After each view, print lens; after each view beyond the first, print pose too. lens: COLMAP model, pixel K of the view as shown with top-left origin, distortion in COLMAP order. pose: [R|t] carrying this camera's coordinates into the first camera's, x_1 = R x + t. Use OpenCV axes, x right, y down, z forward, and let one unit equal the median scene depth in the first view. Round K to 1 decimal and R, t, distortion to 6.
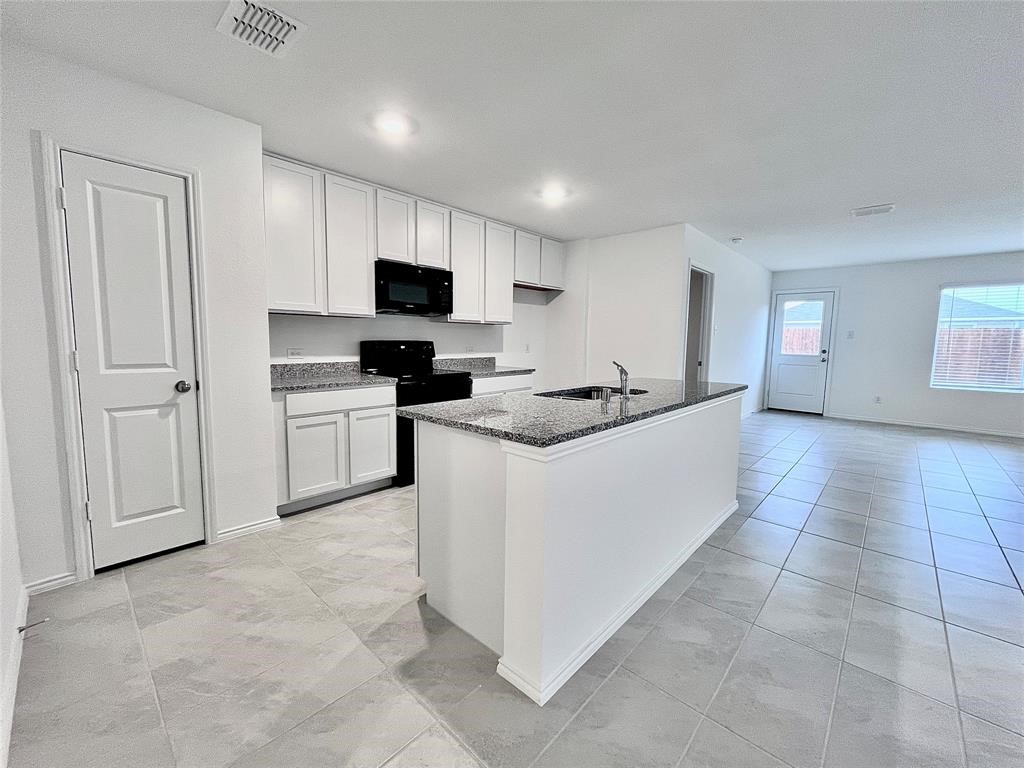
lens RADIAL K [[413.2, 0, 518.4], [0, 413.2, 382.9], [0, 0, 1]] dist [0.002661, -0.001802]
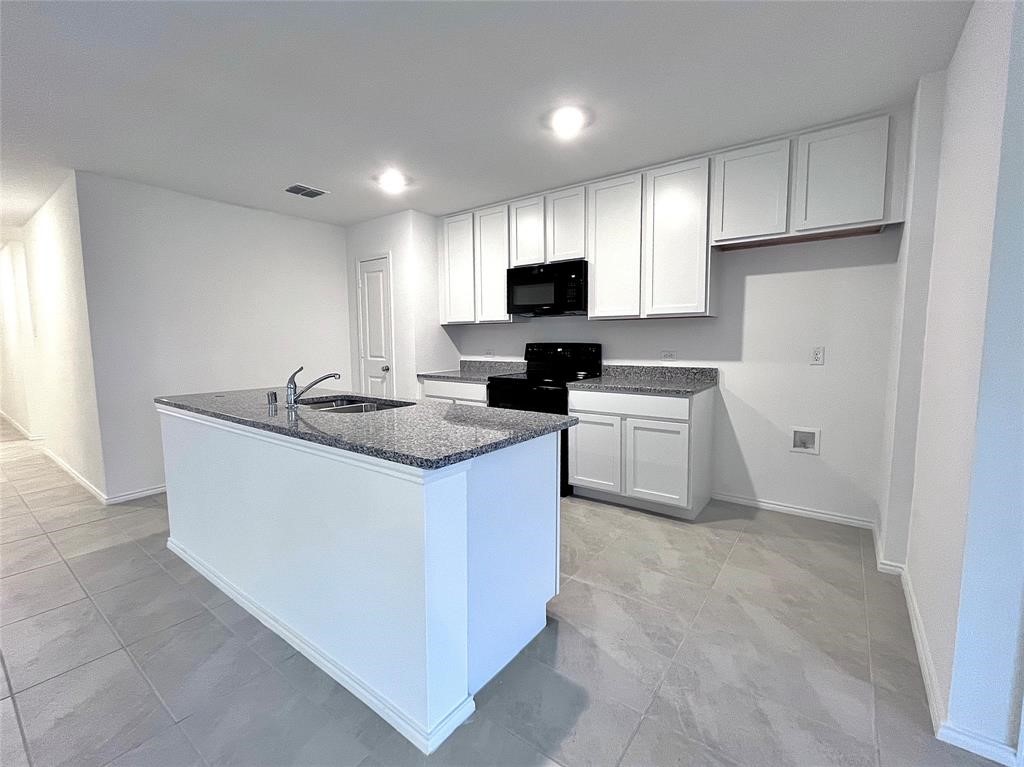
lens RADIAL K [[450.1, 0, 511.6], [0, 450.1, 378.5], [0, 0, 1]] dist [-0.020834, -0.000134]
pose [[0.093378, 0.078860, -0.992503, 0.794856], [-0.094173, 0.993089, 0.070046, -0.089367], [0.991167, 0.086927, 0.100159, 0.851235]]
